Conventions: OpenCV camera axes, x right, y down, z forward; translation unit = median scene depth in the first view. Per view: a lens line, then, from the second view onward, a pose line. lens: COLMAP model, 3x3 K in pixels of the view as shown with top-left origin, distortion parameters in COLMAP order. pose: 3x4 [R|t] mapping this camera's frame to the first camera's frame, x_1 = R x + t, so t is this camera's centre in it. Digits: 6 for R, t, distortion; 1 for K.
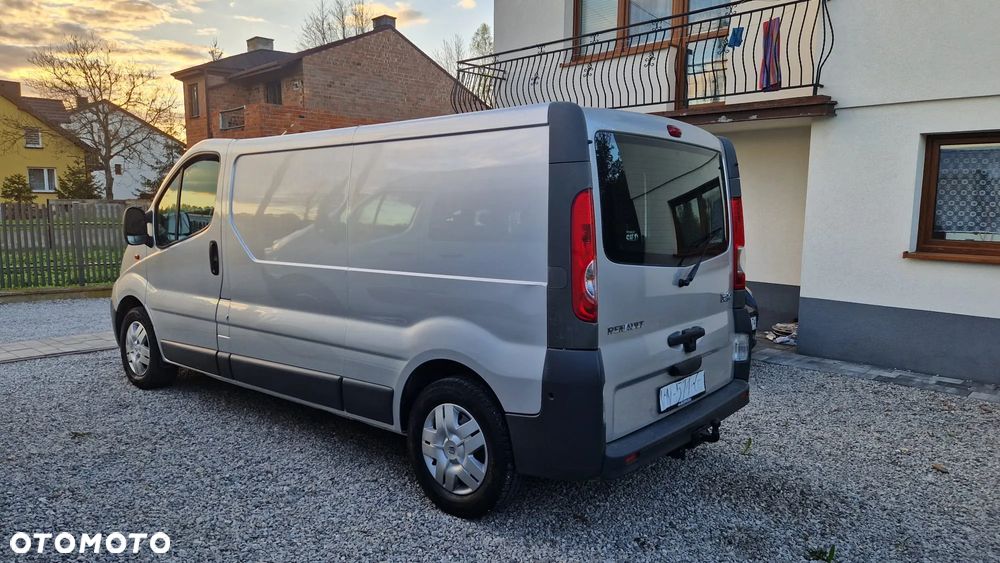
lens RADIAL K [[666.4, 0, 507.3], [0, 666.4, 276.2], [0, 0, 1]] dist [0.066372, -0.056725]
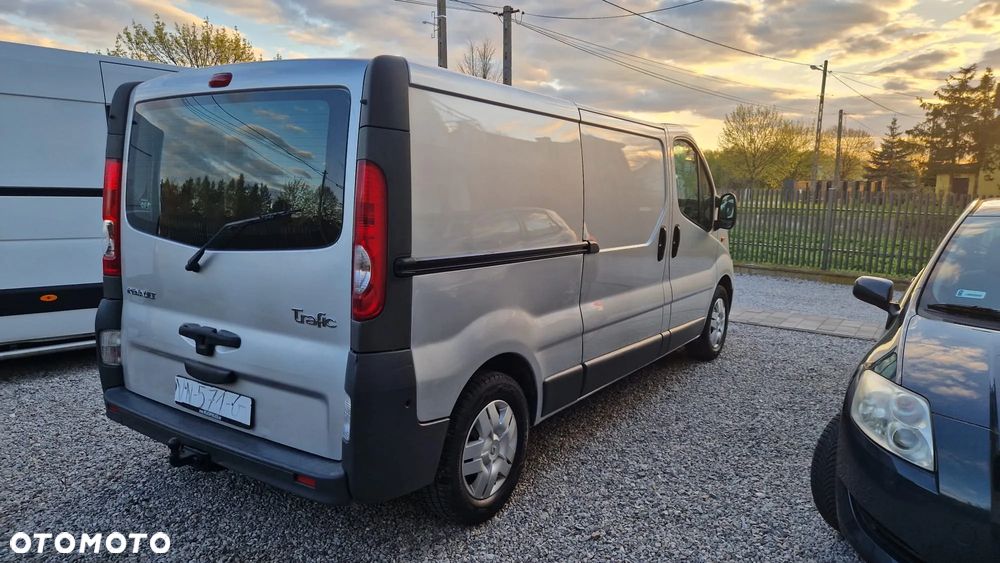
lens RADIAL K [[666.4, 0, 501.1], [0, 666.4, 306.3], [0, 0, 1]] dist [0.066372, -0.056725]
pose [[0.096722, 0.170148, -0.980660, 1.041495], [-0.117195, 0.980373, 0.158539, -0.109539], [0.988388, 0.099594, 0.114764, 1.194213]]
